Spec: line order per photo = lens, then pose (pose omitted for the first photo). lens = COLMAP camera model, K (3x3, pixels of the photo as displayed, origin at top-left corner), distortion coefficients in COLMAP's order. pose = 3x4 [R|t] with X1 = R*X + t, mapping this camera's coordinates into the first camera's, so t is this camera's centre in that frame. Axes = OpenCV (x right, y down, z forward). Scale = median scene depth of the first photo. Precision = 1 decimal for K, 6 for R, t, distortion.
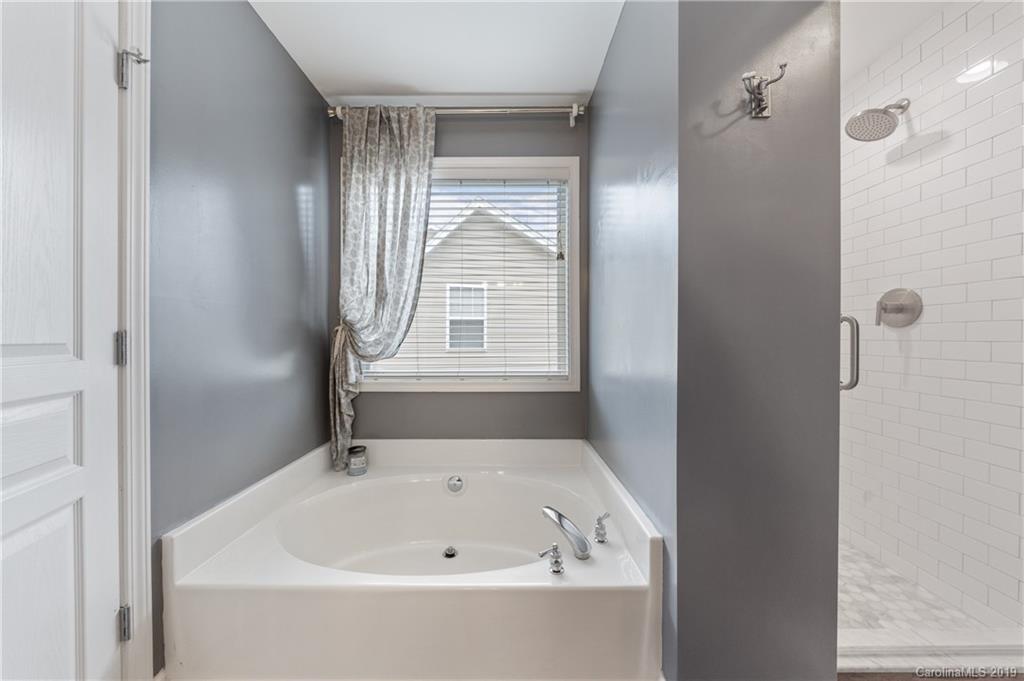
lens RADIAL K [[352.4, 0, 512.0], [0, 352.4, 340.5], [0, 0, 1]] dist [-0.002244, 0.000036]
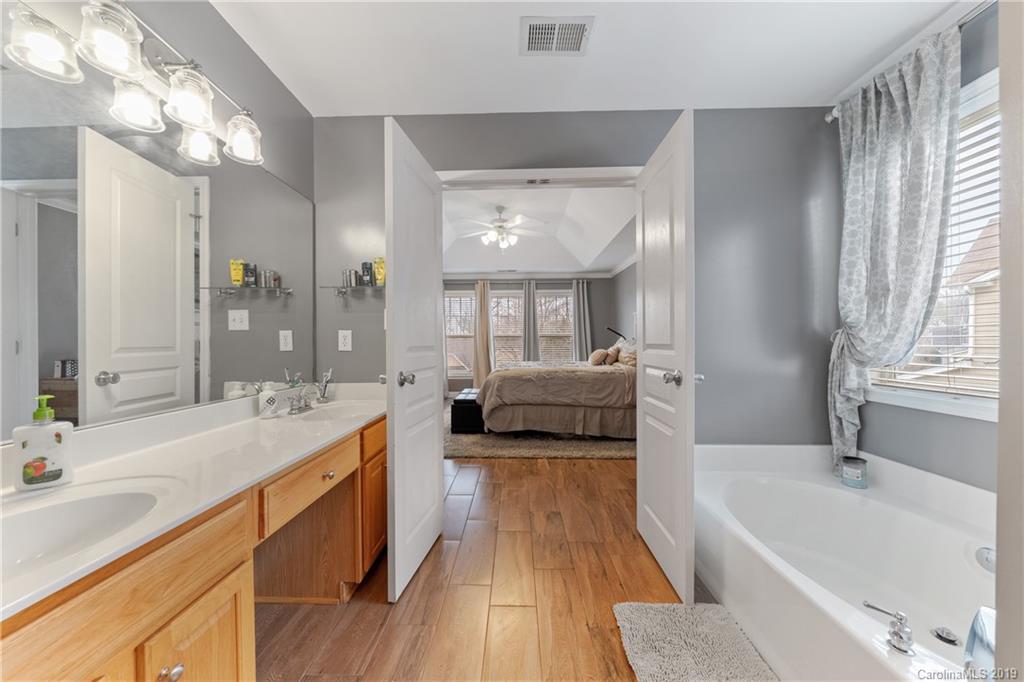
lens RADIAL K [[362.7, 0, 512.0], [0, 362.7, 341.0], [0, 0, 1]] dist [0.000899, 0.000109]
pose [[-0.010521, -0.003451, -0.999939, 0.531868], [-0.000765, 0.999994, -0.003443, -0.003724], [0.999944, 0.000728, -0.010523, 0.099473]]
